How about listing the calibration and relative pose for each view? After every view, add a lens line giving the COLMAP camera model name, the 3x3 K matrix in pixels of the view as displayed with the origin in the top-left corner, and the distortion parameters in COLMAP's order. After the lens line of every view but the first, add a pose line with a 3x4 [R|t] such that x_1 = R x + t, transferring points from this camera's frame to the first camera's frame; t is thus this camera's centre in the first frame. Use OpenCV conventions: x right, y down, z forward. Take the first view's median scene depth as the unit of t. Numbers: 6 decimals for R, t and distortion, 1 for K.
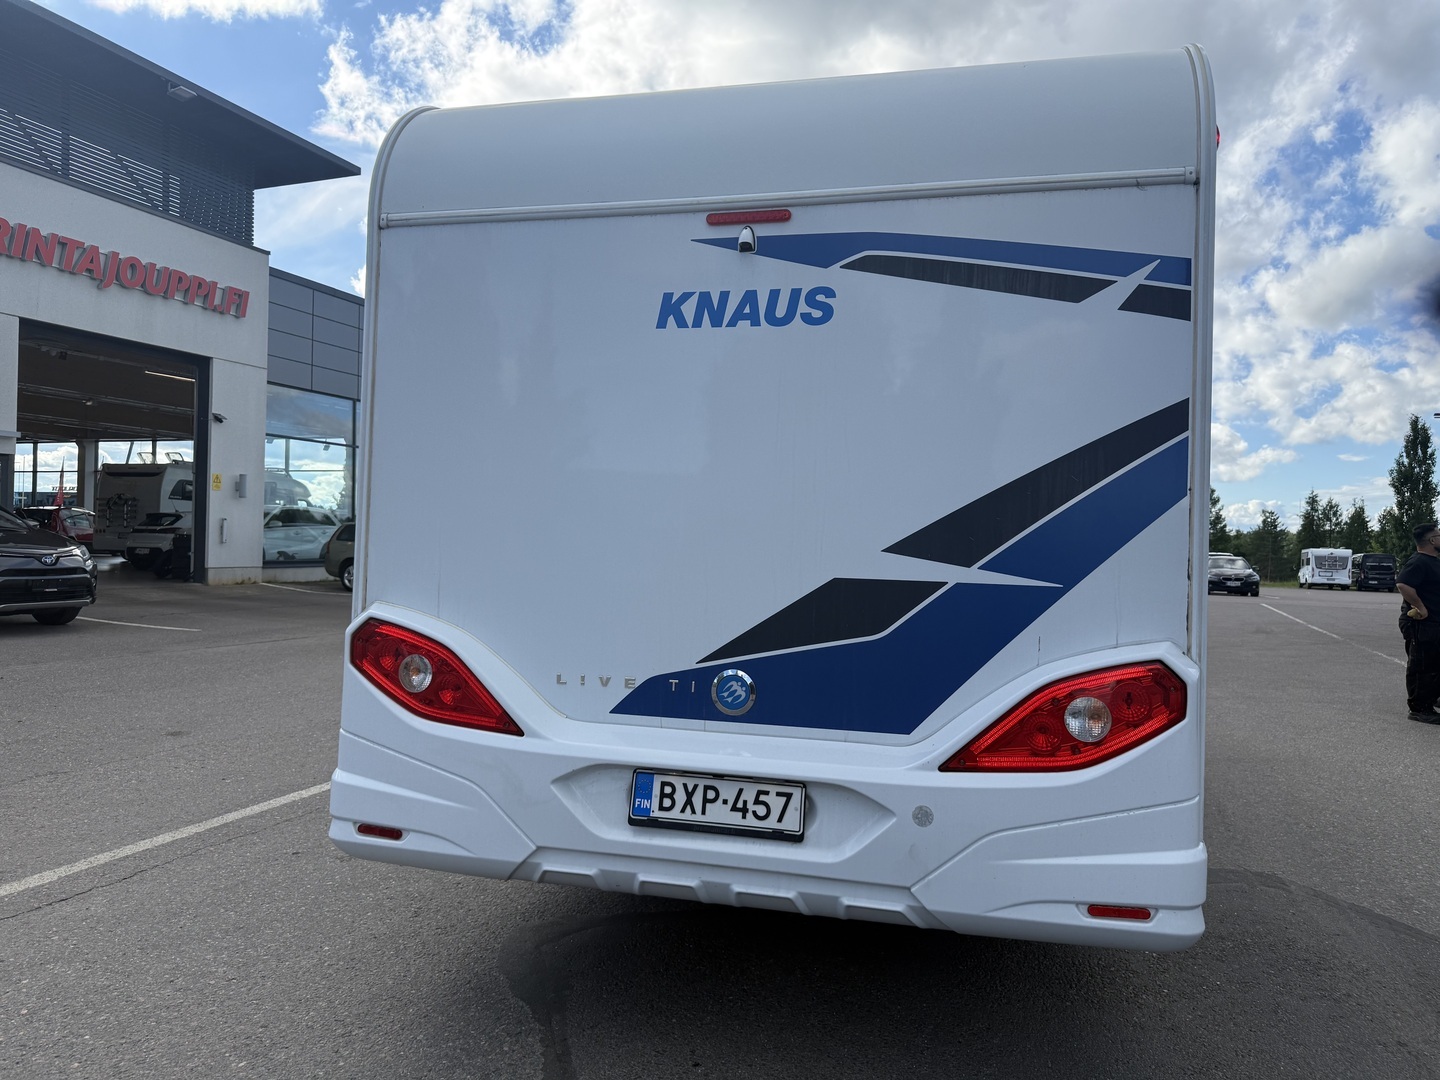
lens RADIAL K [[1022.4, 0, 718.8], [0, 1022.4, 535.9], [0, 0, 1]] dist [0.152209, -0.289550]
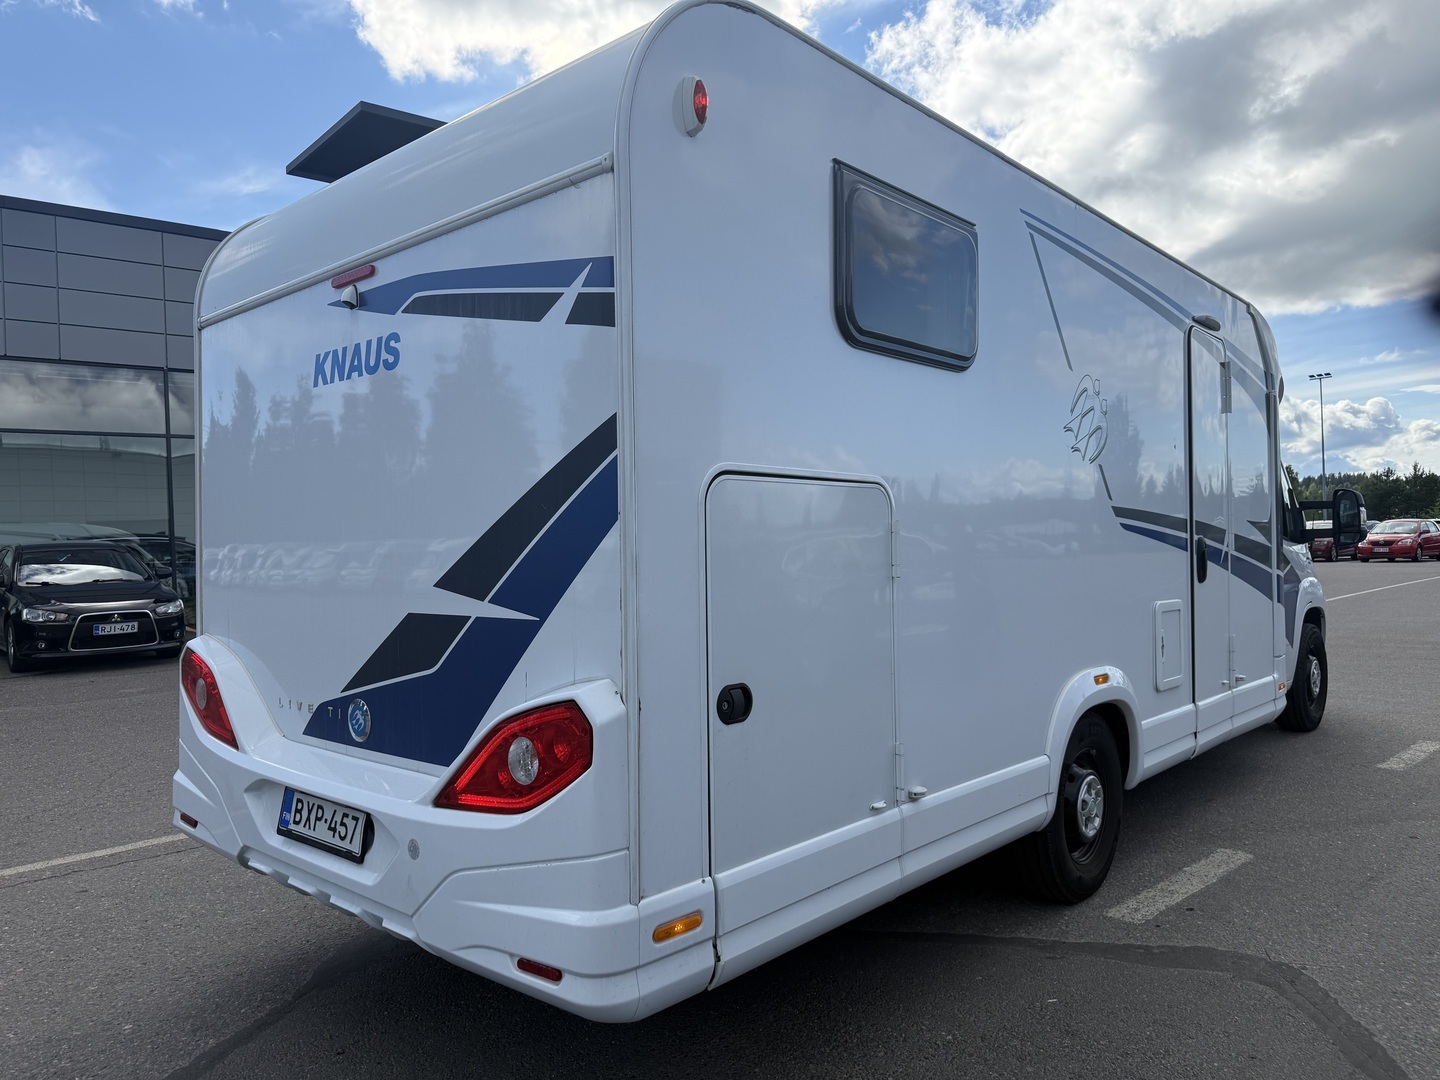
lens RADIAL K [[1021.2, 0, 720.4], [0, 1021.2, 545.1], [0, 0, 1]] dist [0.153500, -0.276485]
pose [[0.873737, -0.043835, -0.484419, 0.902149], [0.051110, 0.998691, 0.001815, -0.013267], [0.483705, -0.026344, 0.874834, 0.243976]]
